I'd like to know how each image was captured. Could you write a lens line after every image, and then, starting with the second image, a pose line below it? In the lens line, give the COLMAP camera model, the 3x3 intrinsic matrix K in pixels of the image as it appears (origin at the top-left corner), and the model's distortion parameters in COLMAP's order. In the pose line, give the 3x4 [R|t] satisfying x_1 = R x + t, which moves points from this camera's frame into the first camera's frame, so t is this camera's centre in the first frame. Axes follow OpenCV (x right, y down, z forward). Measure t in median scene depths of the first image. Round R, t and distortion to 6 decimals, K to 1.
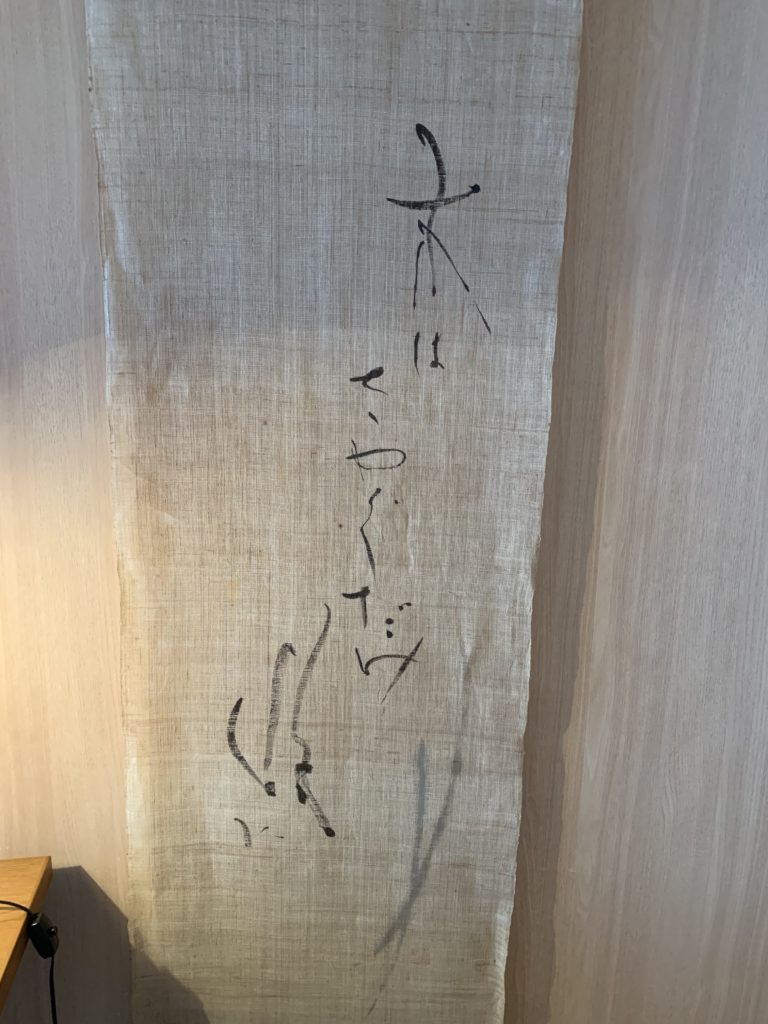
lens RADIAL K [[783.1, 0, 387.5], [0, 783.1, 511.2], [0, 0, 1]] dist [0.052399, -0.022215]
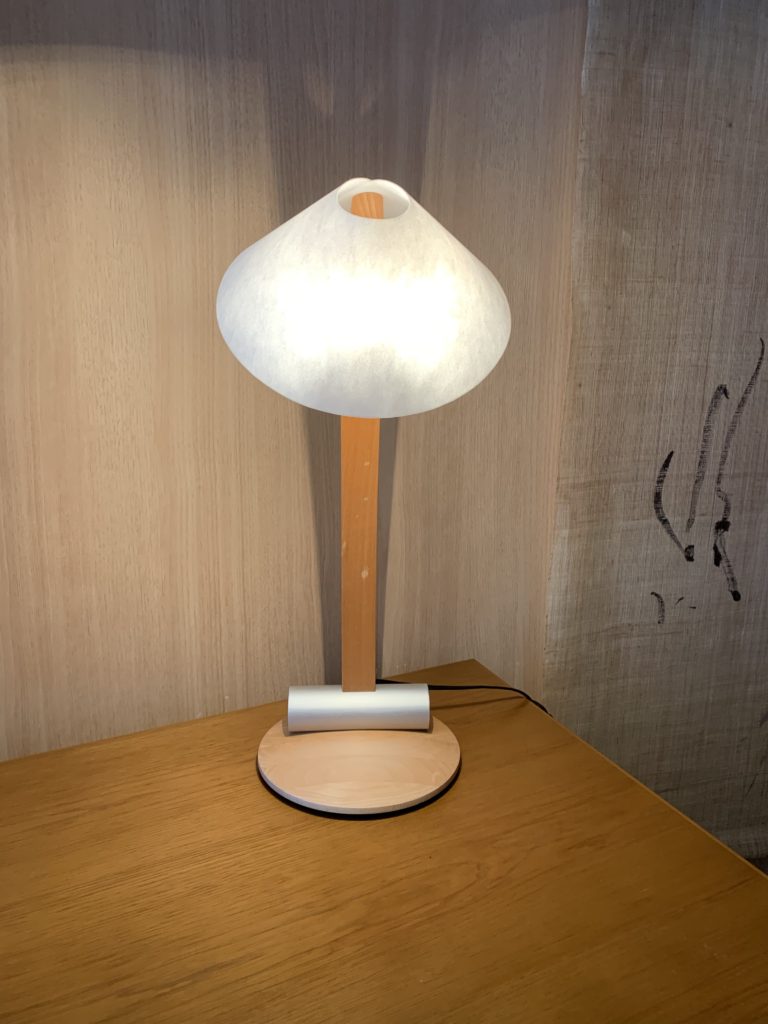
lens RADIAL K [[783.1, 0, 382.8], [0, 783.1, 503.5], [0, 0, 1]] dist [0.052399, -0.022215]
pose [[0.945061, -0.079843, 0.316994, -0.794429], [0.082646, 0.996568, 0.004617, 0.264212], [-0.316275, 0.021835, 0.948416, 0.236361]]
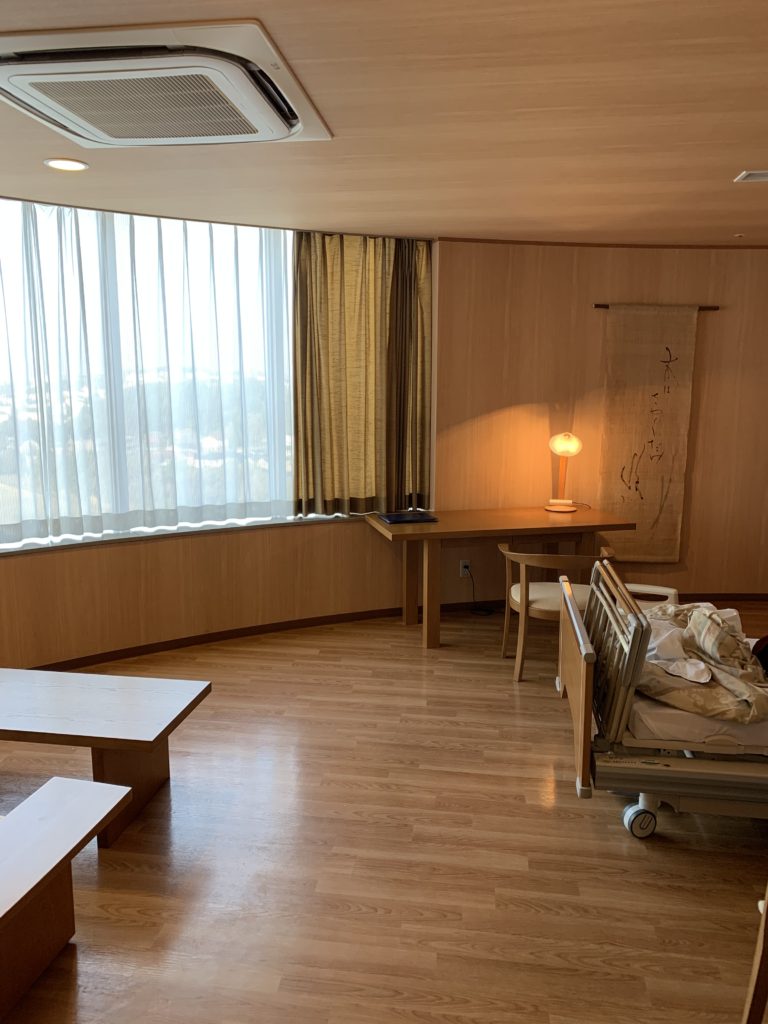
lens RADIAL K [[783.1, 0, 389.0], [0, 783.1, 518.0], [0, 0, 1]] dist [0.052399, -0.022215]
pose [[0.992324, -0.029102, 0.120195, -2.081026], [0.038560, 0.996275, -0.077125, 0.828601], [-0.117503, 0.081168, 0.989750, -3.297923]]
